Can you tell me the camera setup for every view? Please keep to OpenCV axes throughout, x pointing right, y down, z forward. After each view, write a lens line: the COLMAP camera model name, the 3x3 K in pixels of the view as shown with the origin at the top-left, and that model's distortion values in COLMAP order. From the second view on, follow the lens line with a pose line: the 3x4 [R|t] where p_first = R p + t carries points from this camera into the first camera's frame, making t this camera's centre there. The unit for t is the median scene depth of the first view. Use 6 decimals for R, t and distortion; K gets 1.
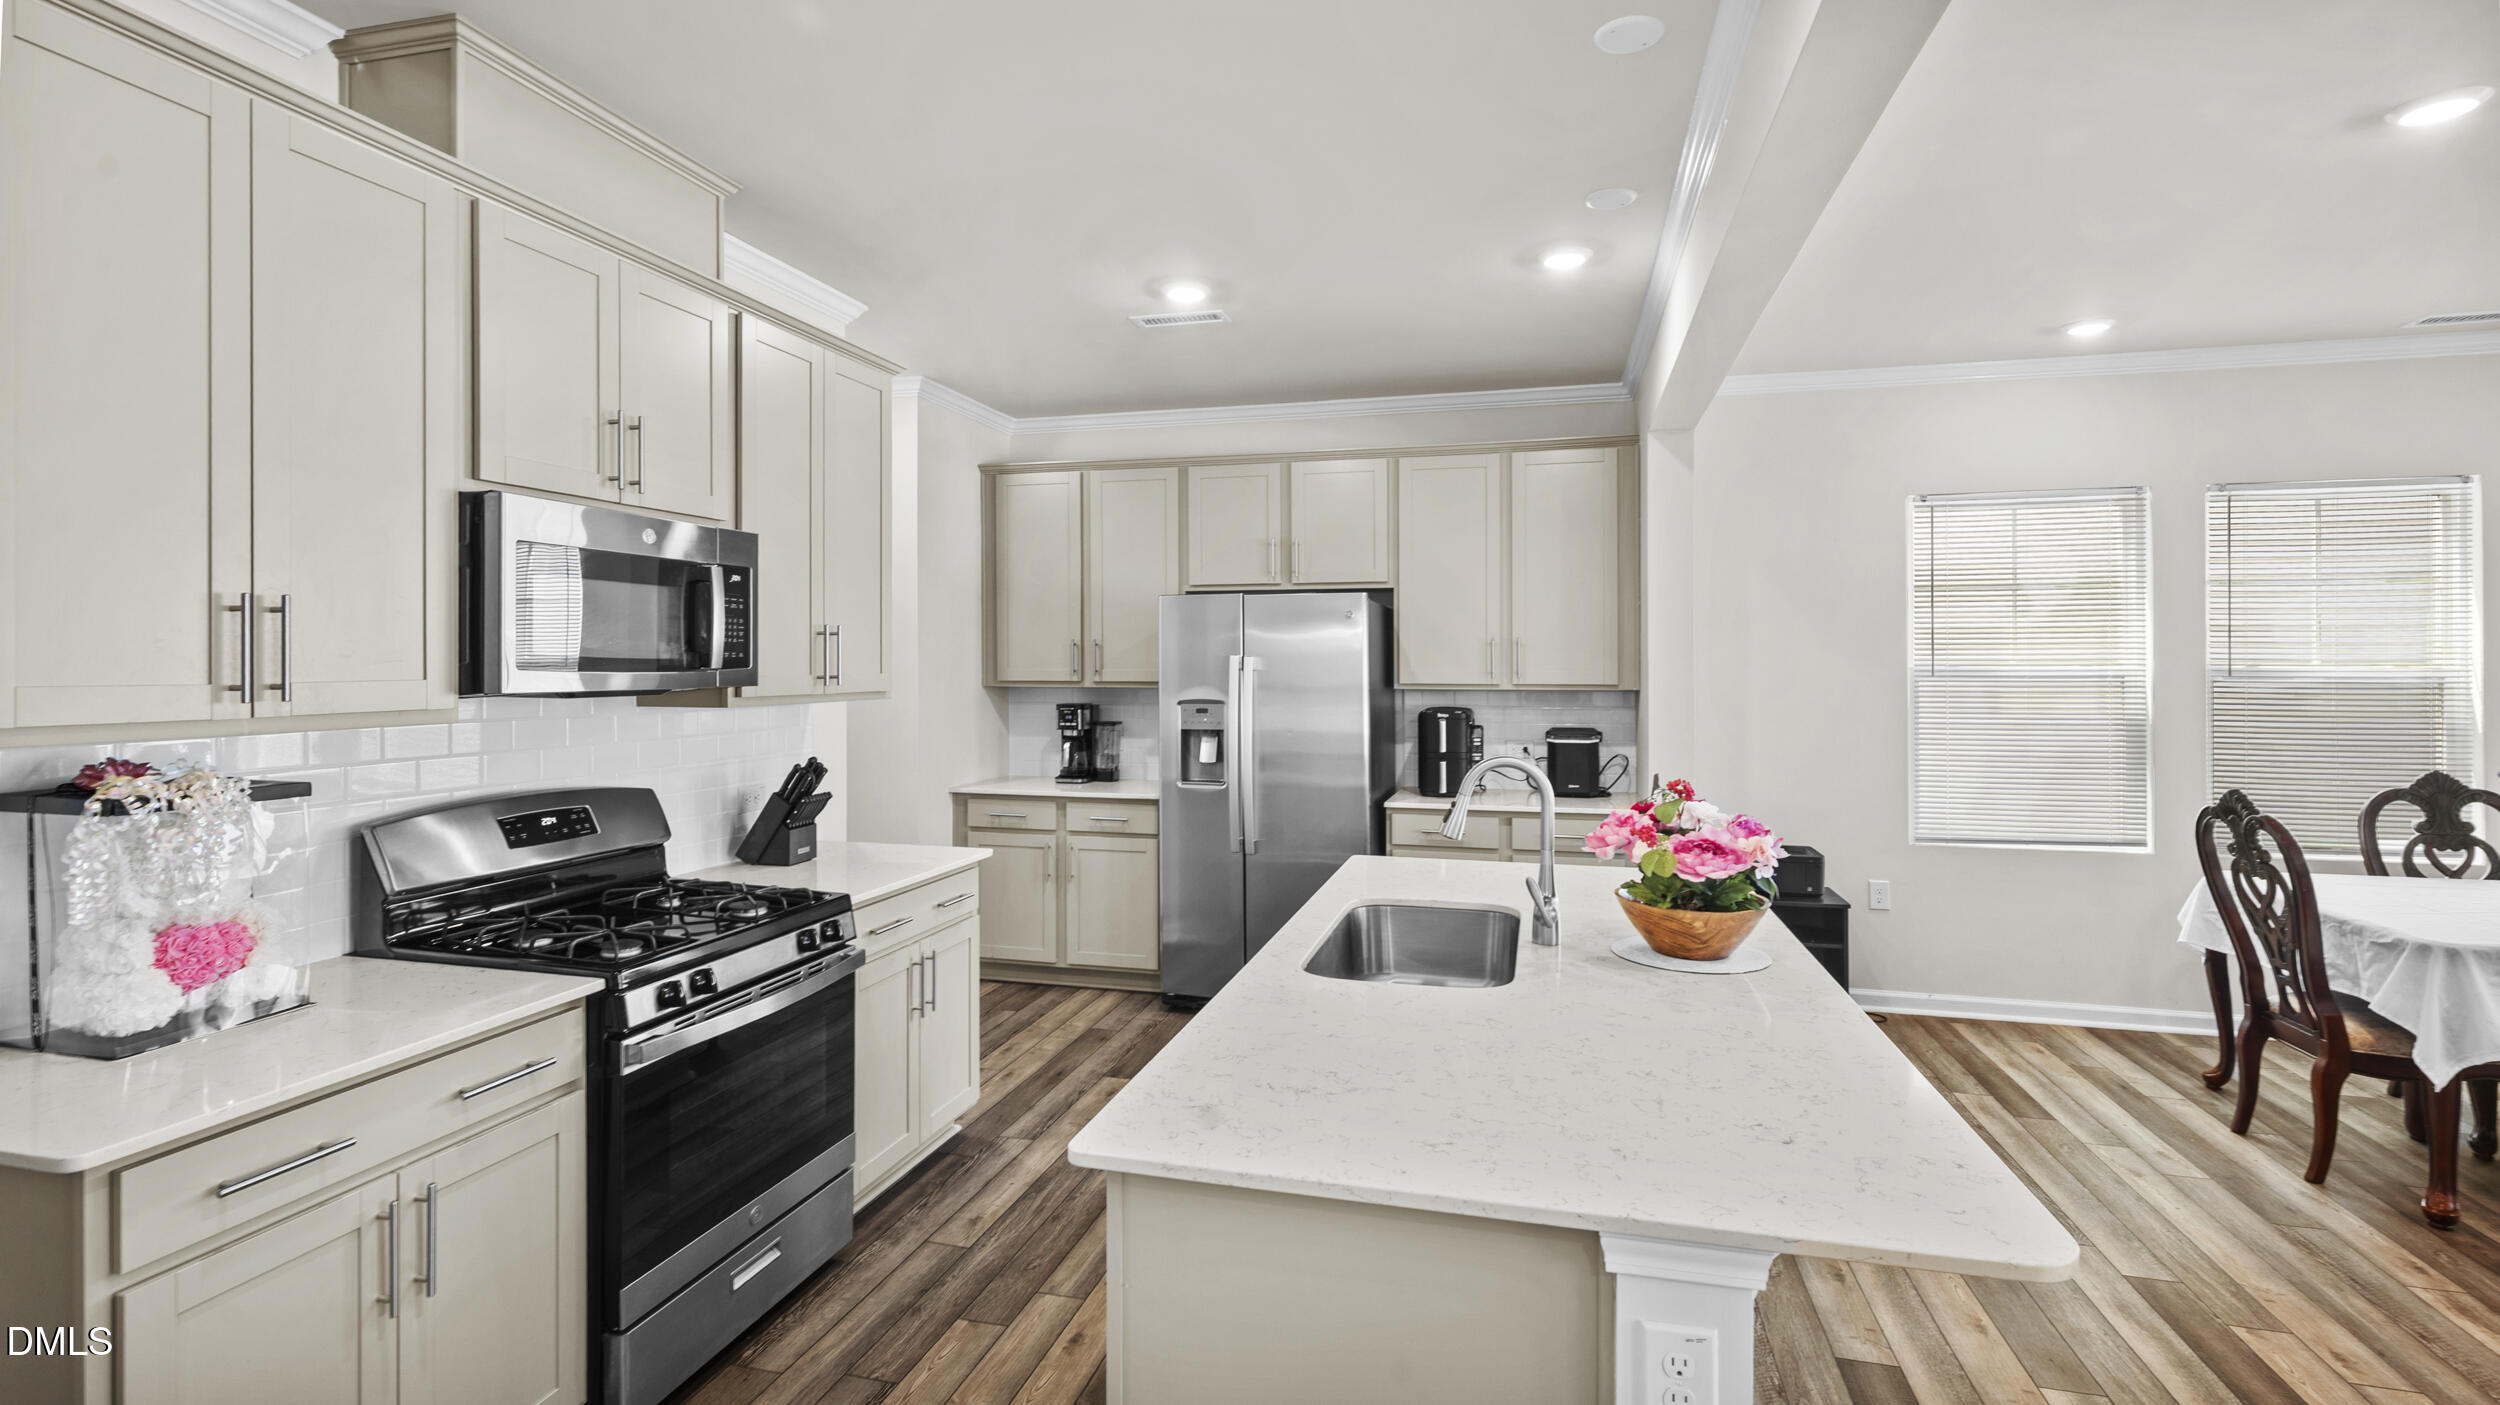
lens RADIAL K [[1138.0, 0, 1249.1], [0, 1138.0, 653.5], [0, 0, 1]] dist [0.000822, -0.000268]
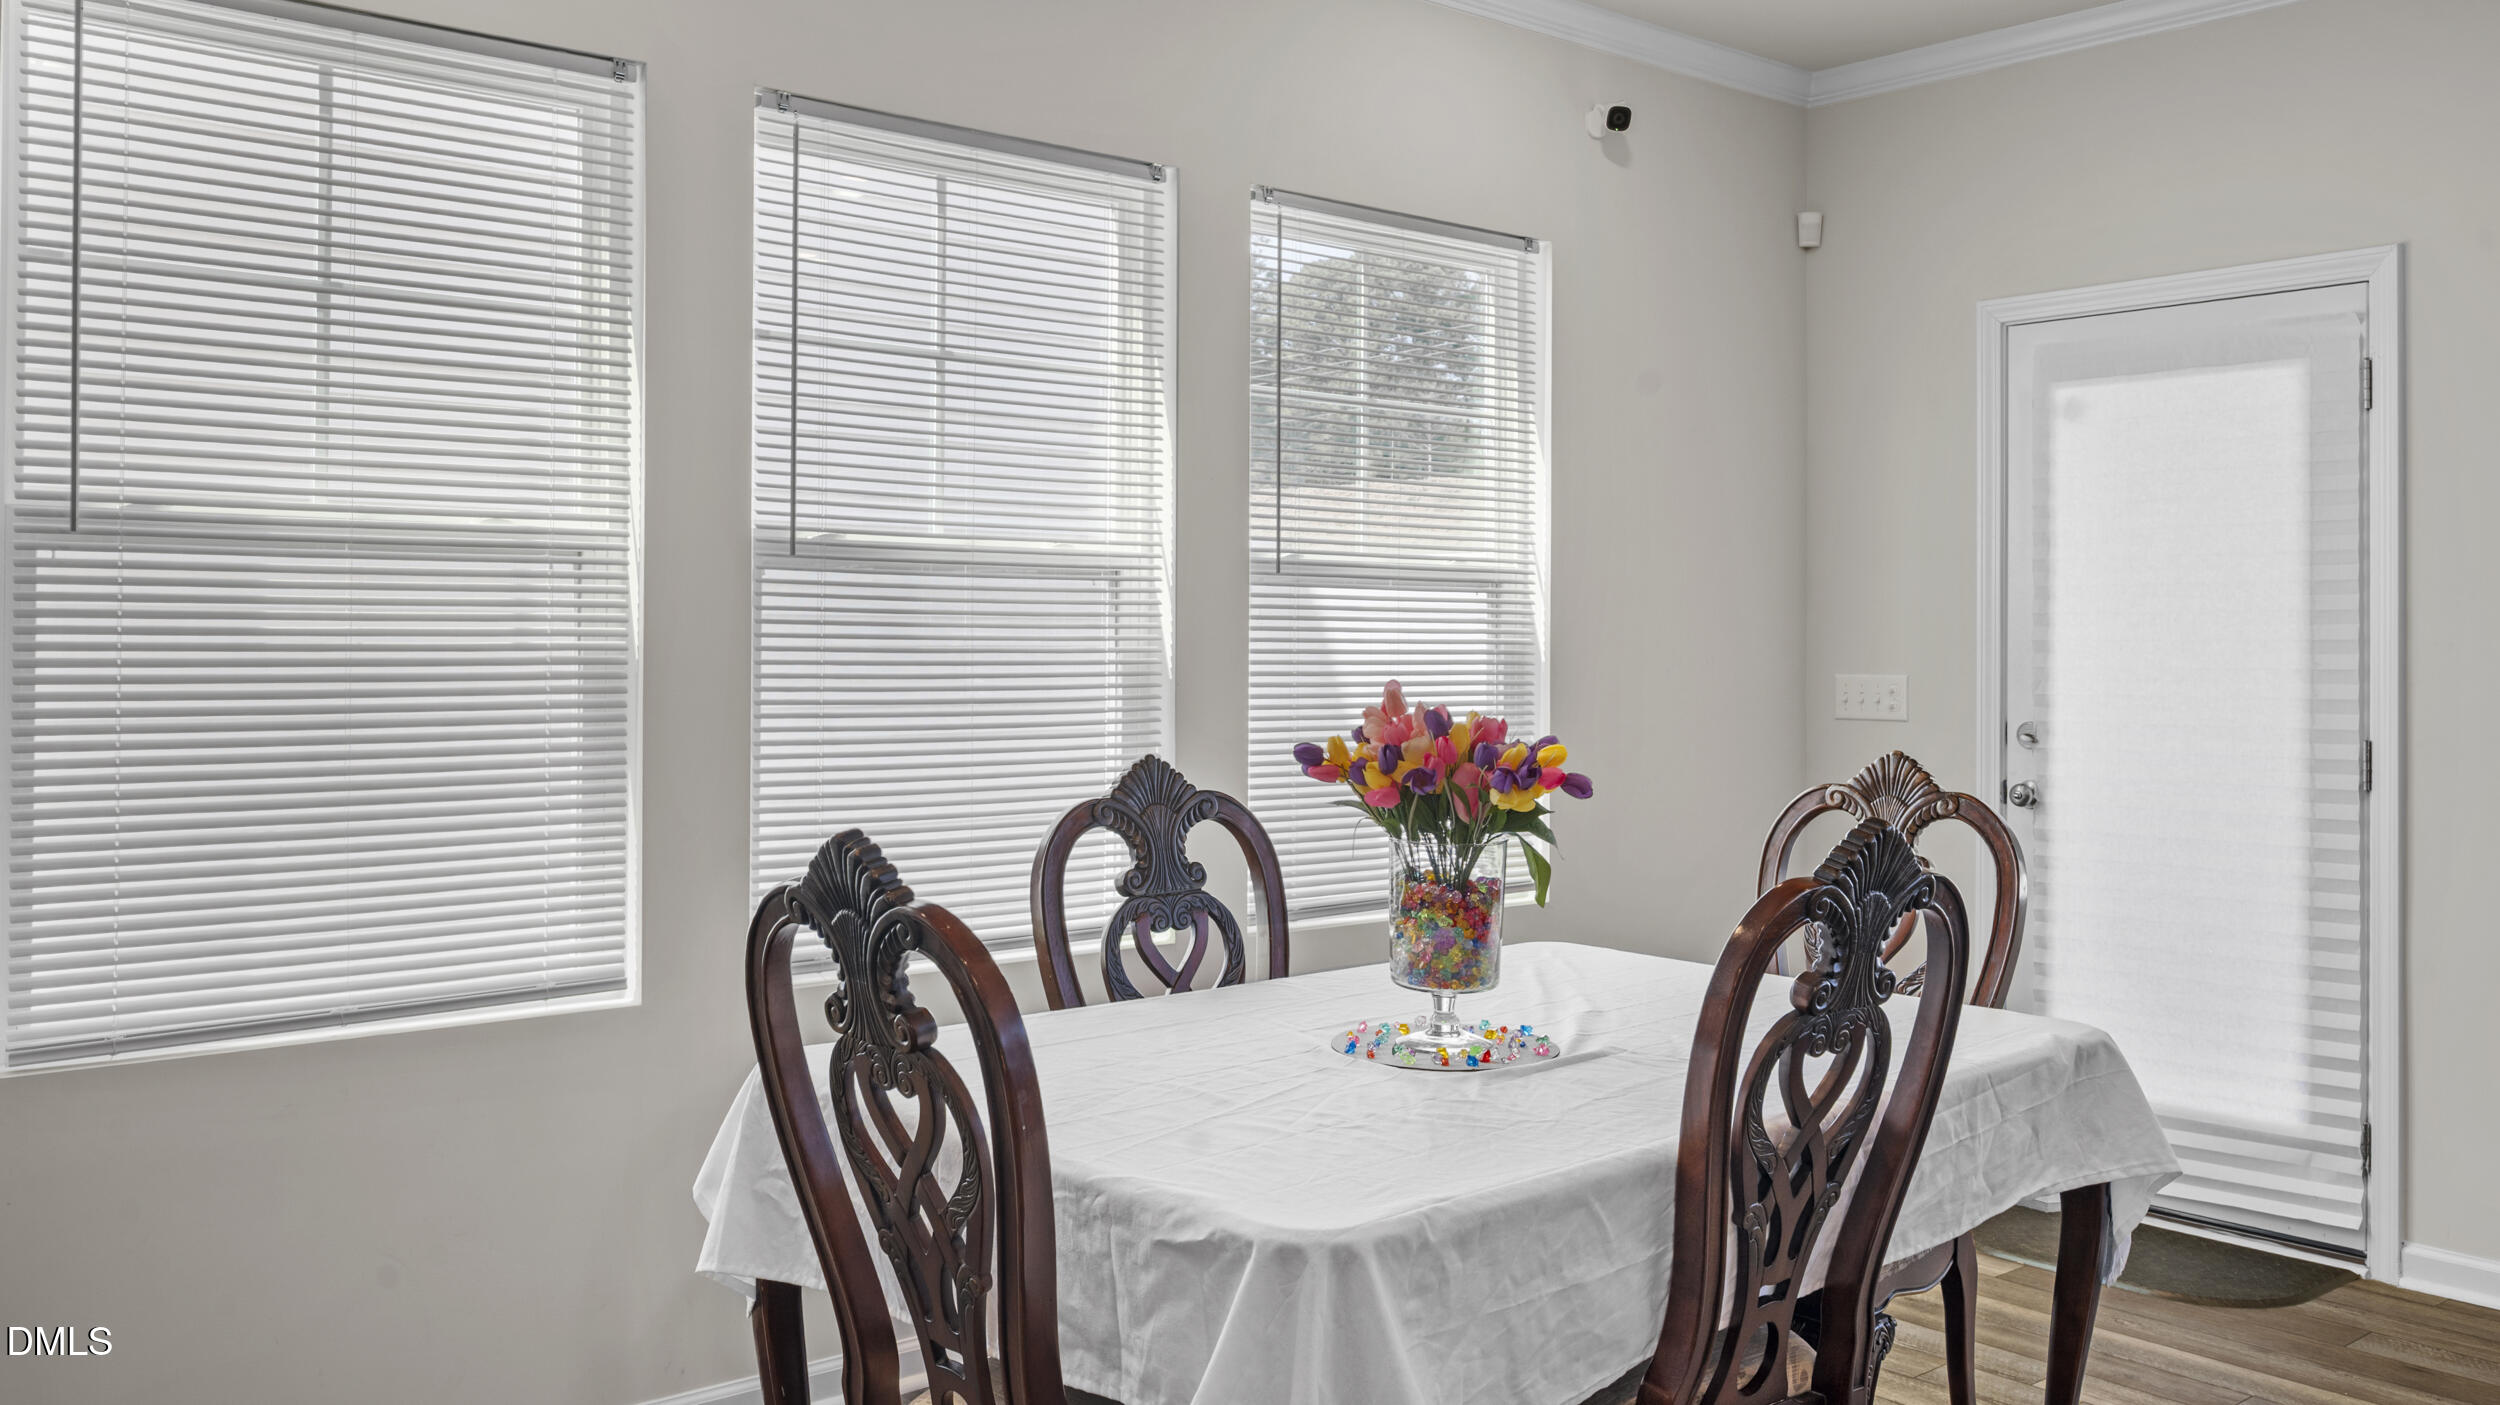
lens RADIAL K [[2065.4, 0, 1249.3], [0, 2065.4, 619.4], [0, 0, 1]] dist [-0.001583, -0.000879]
pose [[0.573319, 0.011211, 0.819256, 0.435560], [-0.008121, 0.999935, -0.008000, 0.061430], [-0.819292, -0.002067, 0.573372, 0.553268]]
